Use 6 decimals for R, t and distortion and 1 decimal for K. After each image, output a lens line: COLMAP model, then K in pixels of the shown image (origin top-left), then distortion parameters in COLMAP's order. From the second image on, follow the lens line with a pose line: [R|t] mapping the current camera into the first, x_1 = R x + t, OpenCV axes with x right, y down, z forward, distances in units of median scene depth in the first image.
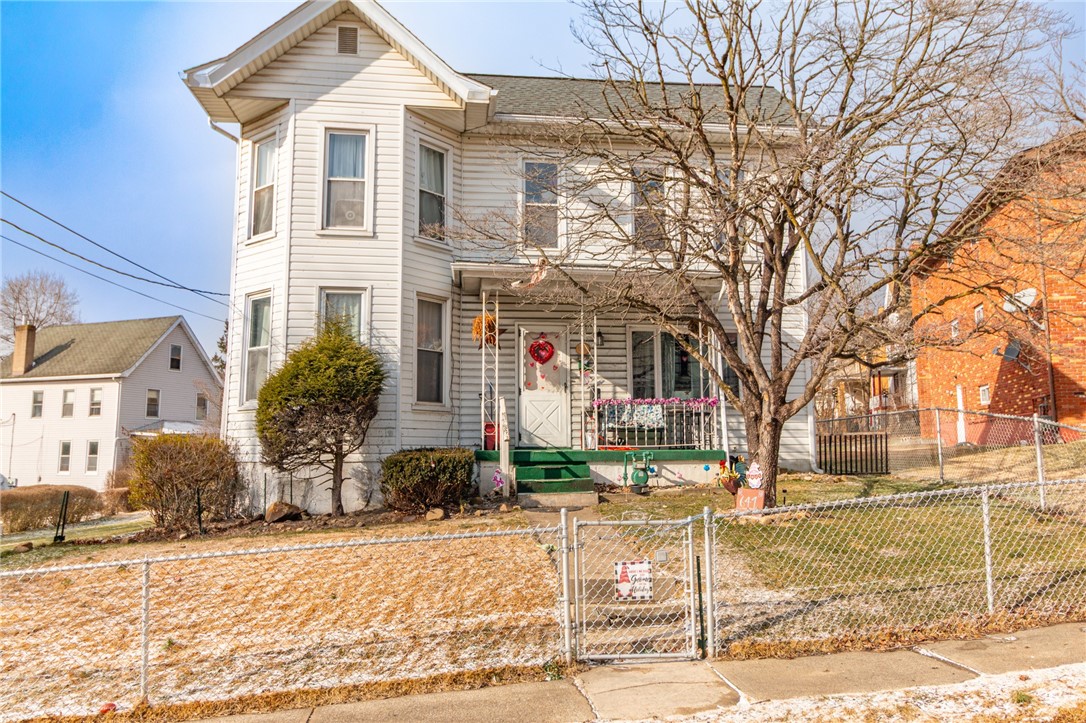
lens RADIAL K [[809.1, 0, 546.0], [0, 809.1, 354.1], [0, 0, 1]] dist [0.004179, -0.001500]
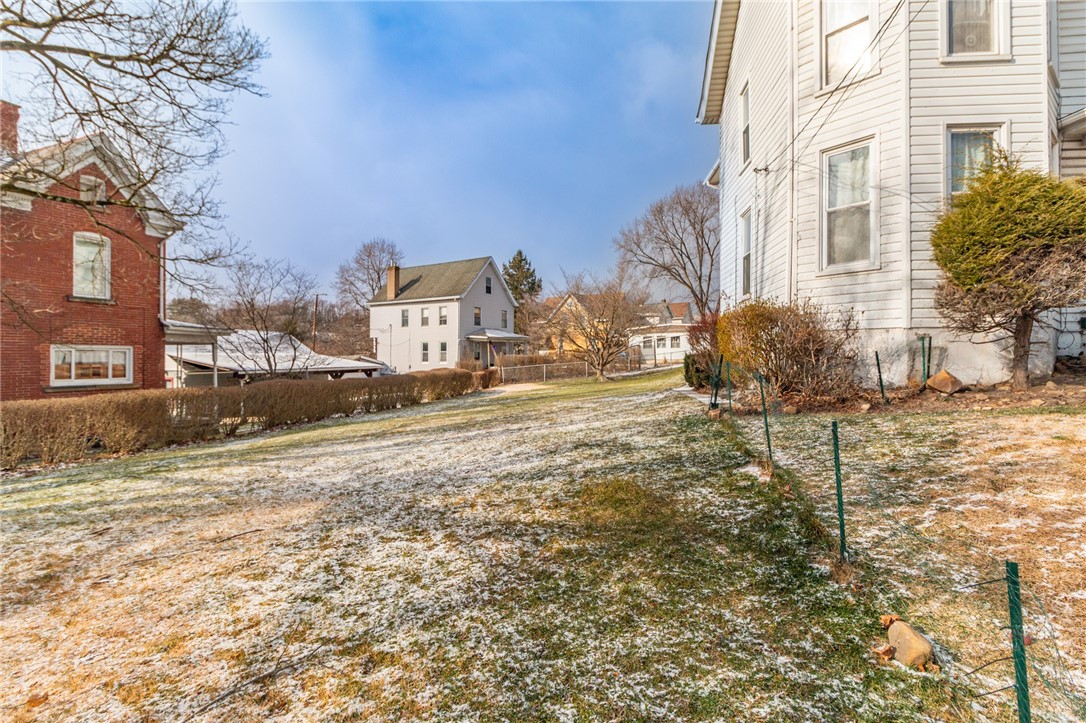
lens RADIAL K [[515.3, 0, 548.5], [0, 515.3, 356.6], [0, 0, 1]] dist [-0.001054, 0.000331]
pose [[0.980322, 0.002909, -0.197384, -0.573996], [0.020544, 0.992959, 0.116667, 0.087033], [0.196334, -0.118426, 0.973359, 0.348298]]
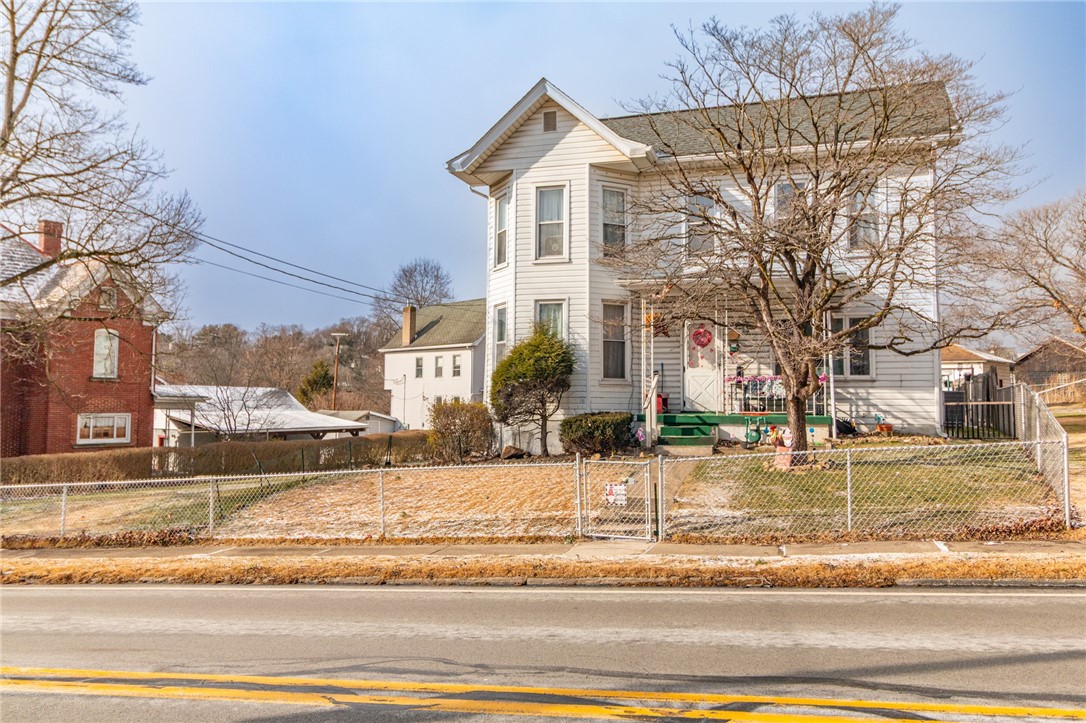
lens RADIAL K [[809.1, 0, 546.0], [0, 809.1, 354.1], [0, 0, 1]] dist [0.004179, -0.001500]
pose [[0.908135, -0.016019, -0.418371, 0.336039], [0.041018, 0.997865, 0.050828, -0.058019], [0.416663, -0.063320, 0.906853, -0.305529]]
